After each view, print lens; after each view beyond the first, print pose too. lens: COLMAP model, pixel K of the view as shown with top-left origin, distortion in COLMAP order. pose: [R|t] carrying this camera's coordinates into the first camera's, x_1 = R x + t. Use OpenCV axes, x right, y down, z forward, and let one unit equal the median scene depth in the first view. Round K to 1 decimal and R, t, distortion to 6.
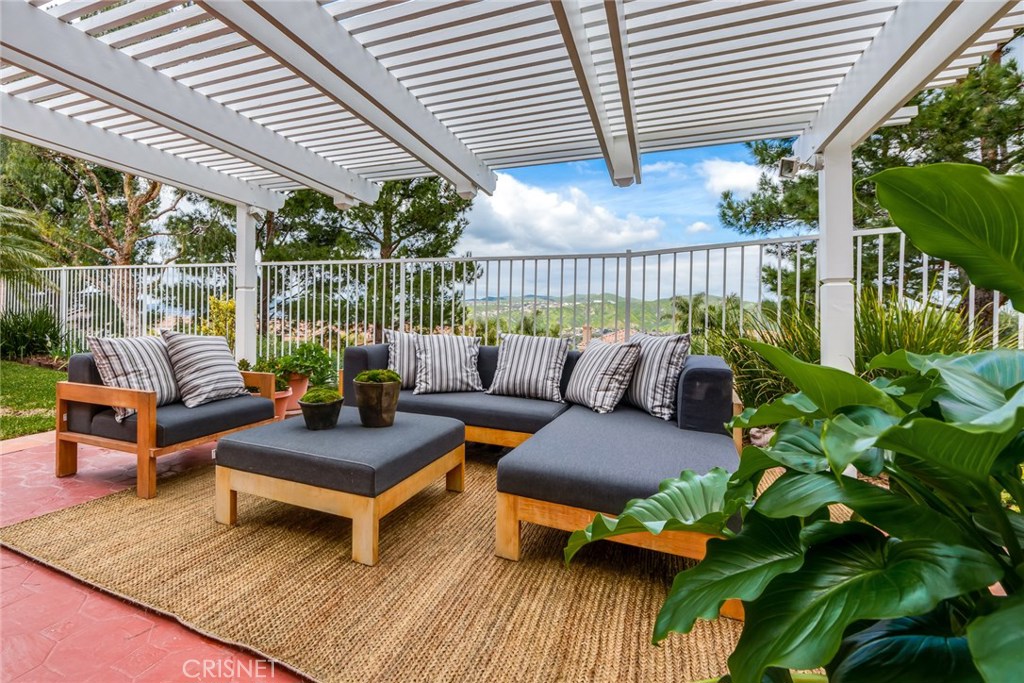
lens RADIAL K [[396.8, 0, 516.0], [0, 396.8, 319.4], [0, 0, 1]] dist [-0.002111, -0.000112]
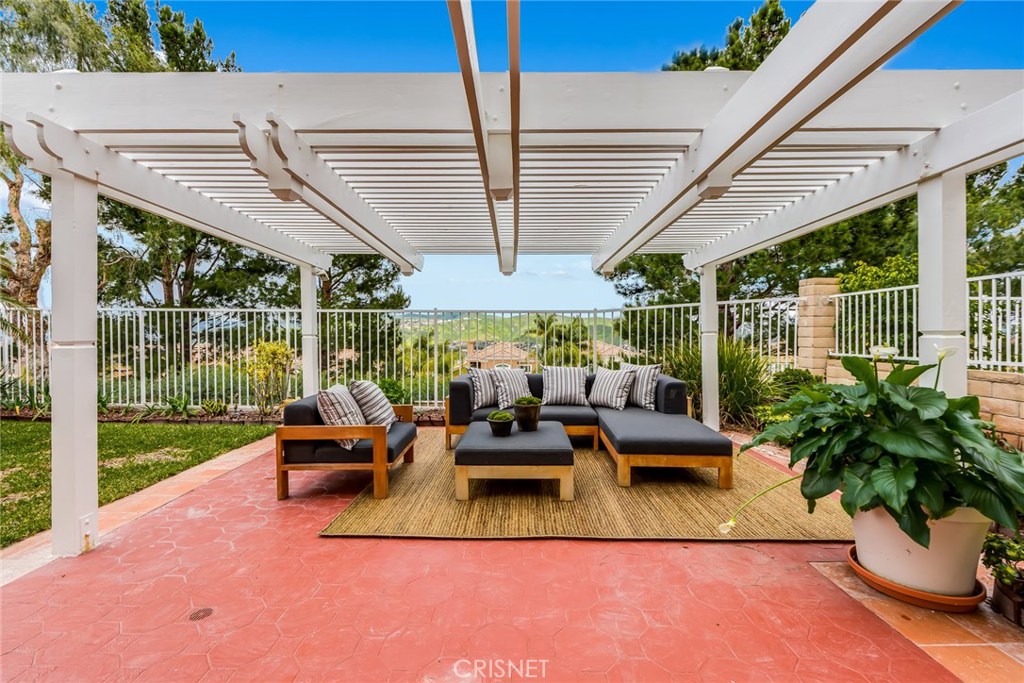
lens RADIAL K [[337.2, 0, 513.4], [0, 337.2, 339.8], [0, 0, 1]] dist [-0.001071, -0.000008]
pose [[0.939503, -0.025514, 0.341588, -0.775551], [0.019068, 0.999571, 0.022214, -0.129735], [-0.342008, -0.014357, 0.939587, -0.277566]]
